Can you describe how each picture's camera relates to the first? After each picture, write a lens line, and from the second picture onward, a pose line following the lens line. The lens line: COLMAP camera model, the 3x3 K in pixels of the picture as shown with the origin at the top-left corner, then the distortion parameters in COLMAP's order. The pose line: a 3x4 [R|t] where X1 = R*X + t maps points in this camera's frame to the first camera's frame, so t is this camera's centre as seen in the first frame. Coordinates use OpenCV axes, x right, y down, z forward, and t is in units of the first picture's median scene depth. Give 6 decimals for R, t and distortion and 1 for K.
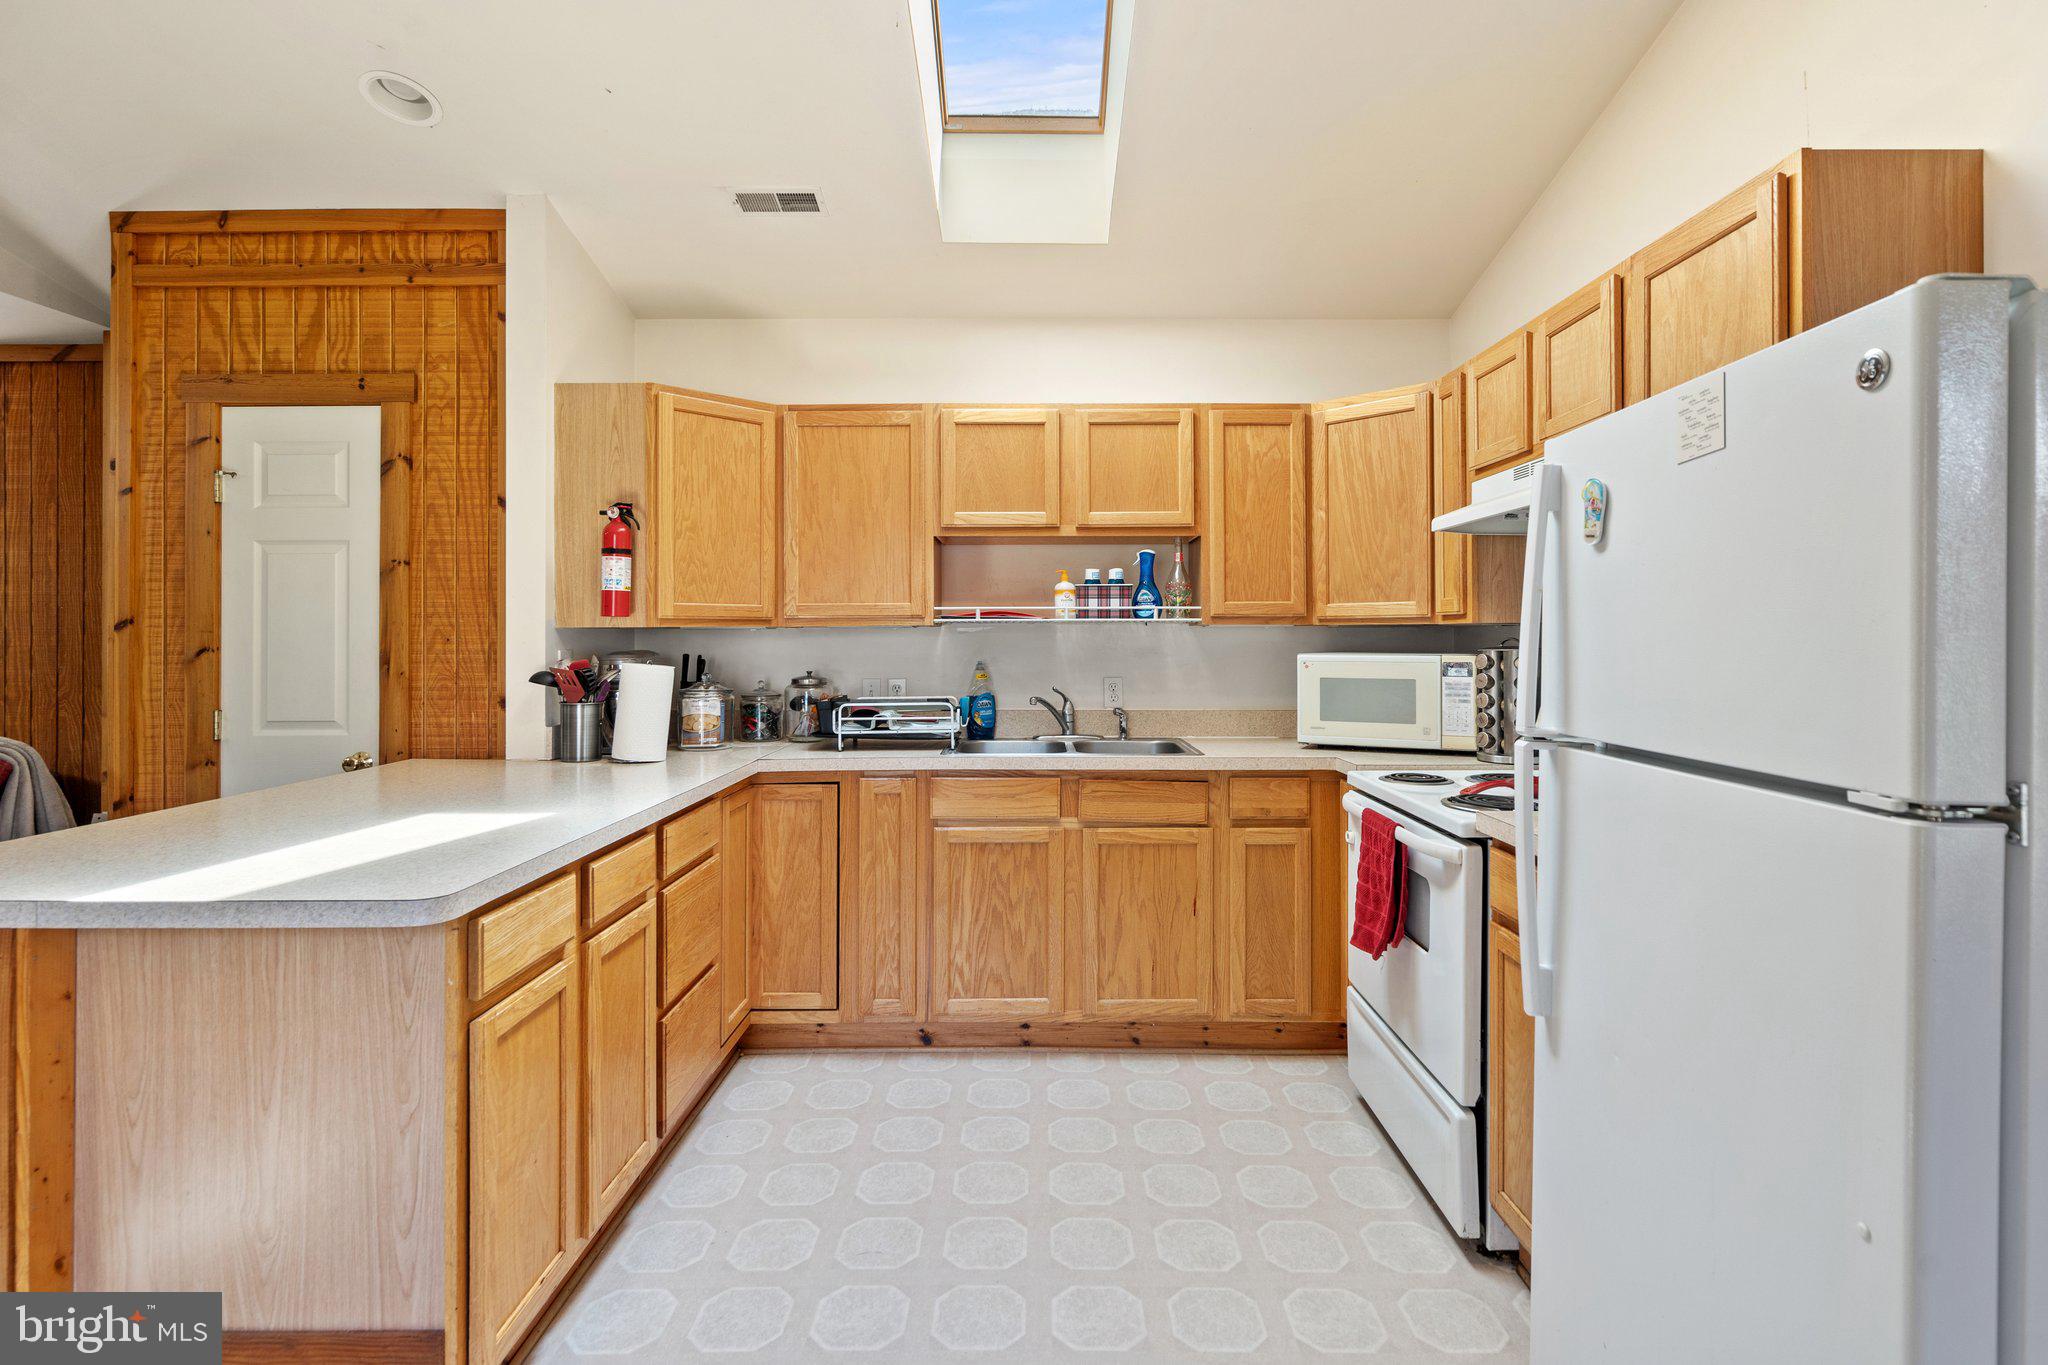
lens RADIAL K [[953.5, 0, 1031.8], [0, 953.5, 633.9], [0, 0, 1]] dist [-0.004580, 0.001506]
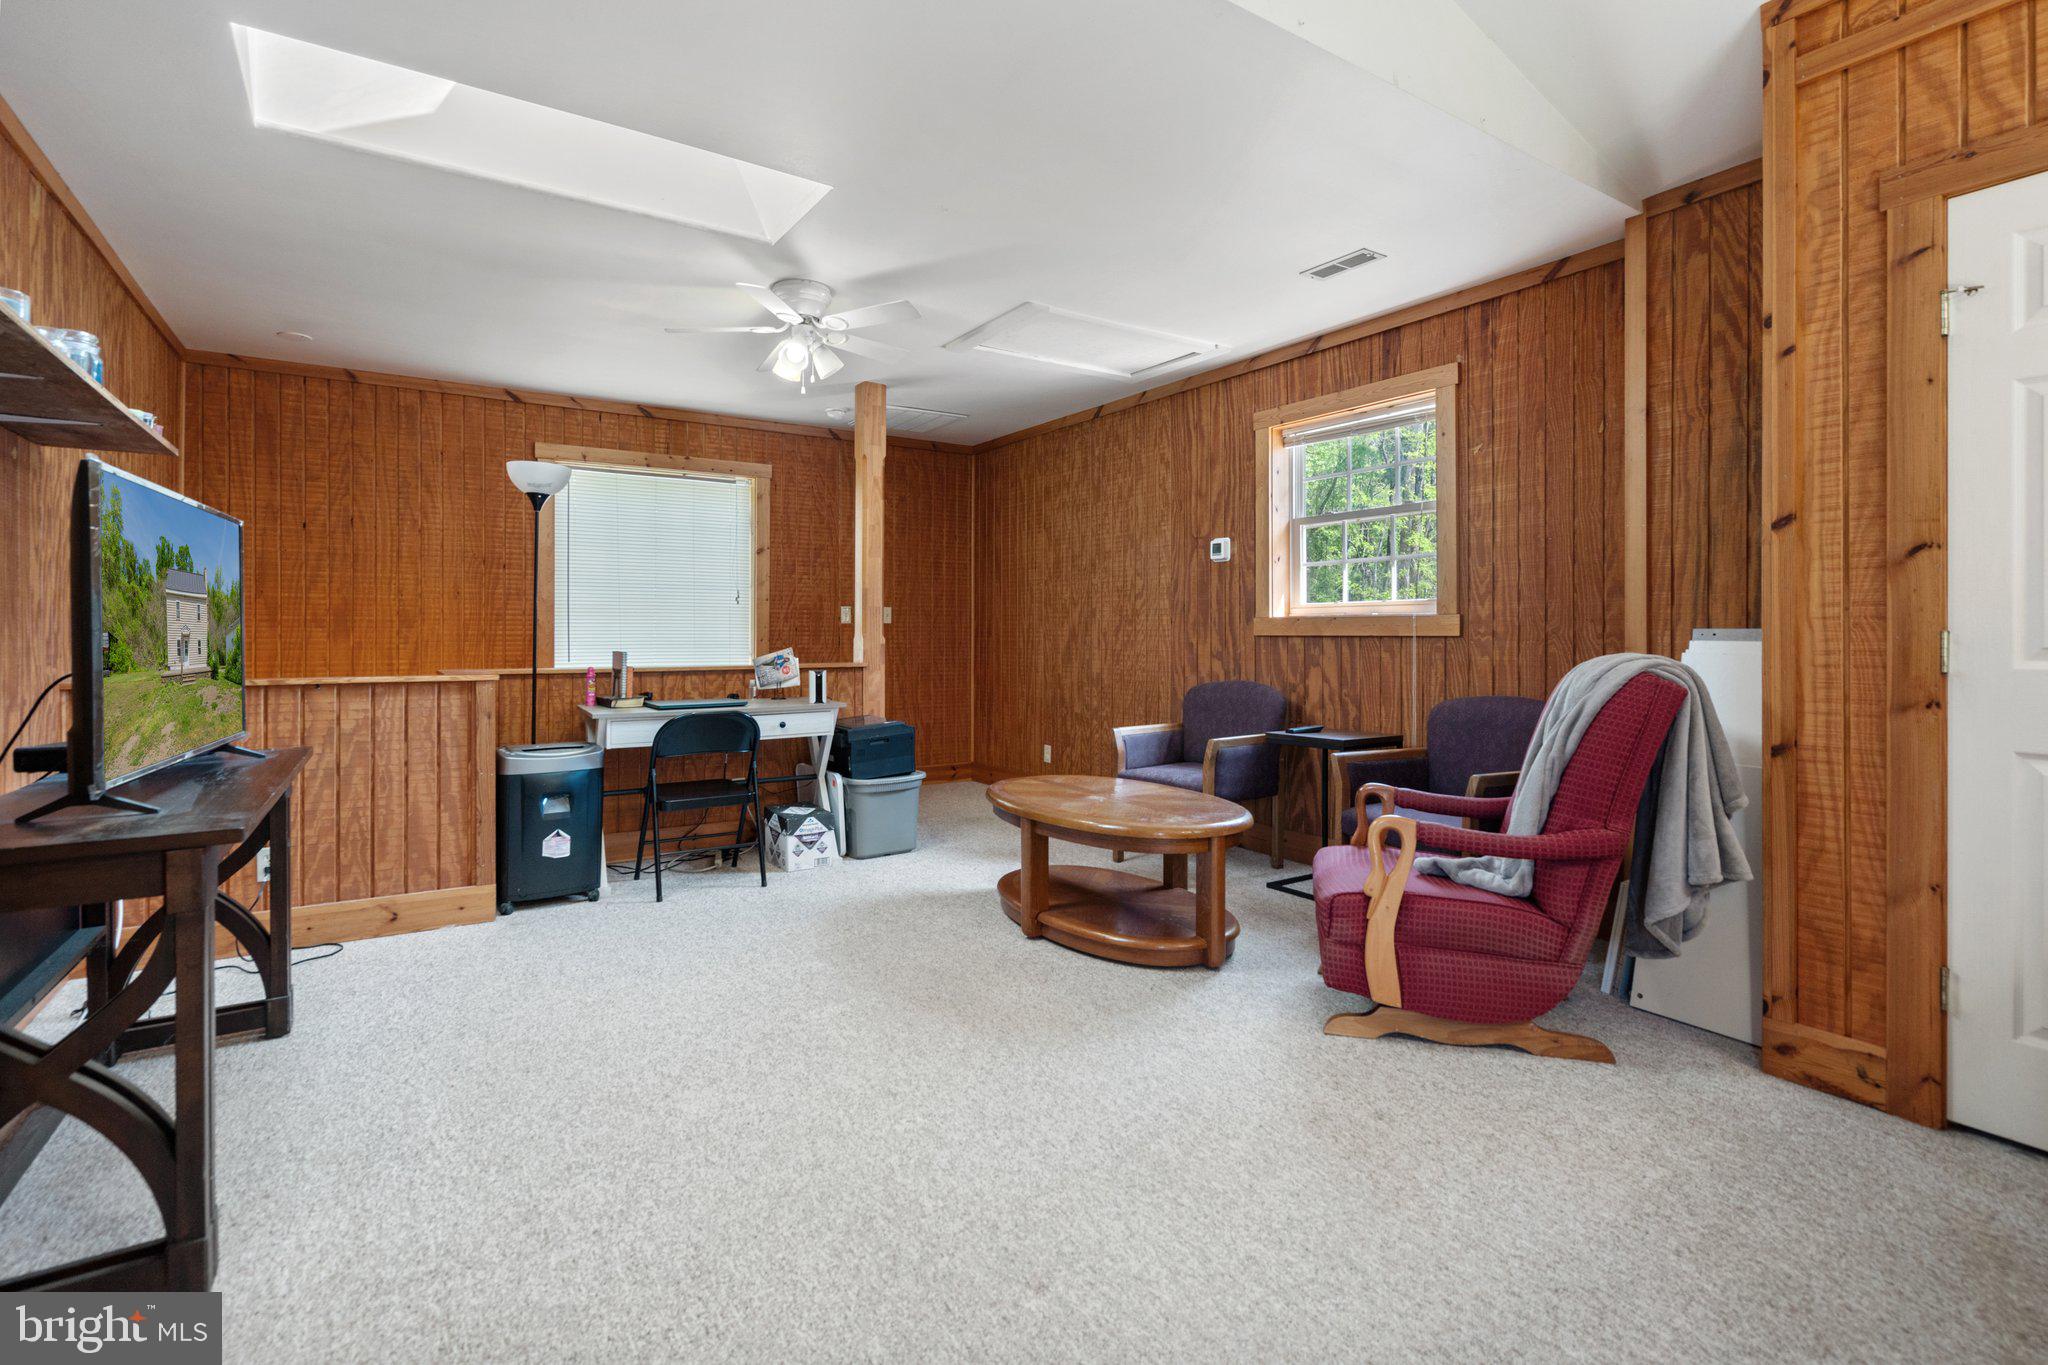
lens RADIAL K [[953.5, 0, 1038.4], [0, 953.5, 627.5], [0, 0, 1]] dist [-0.004580, 0.001506]
pose [[0.553861, -0.001498, -0.832608, -0.639232], [0.003413, 0.999994, 0.000471, 0.074989], [0.832602, -0.003103, 0.553863, 0.050859]]
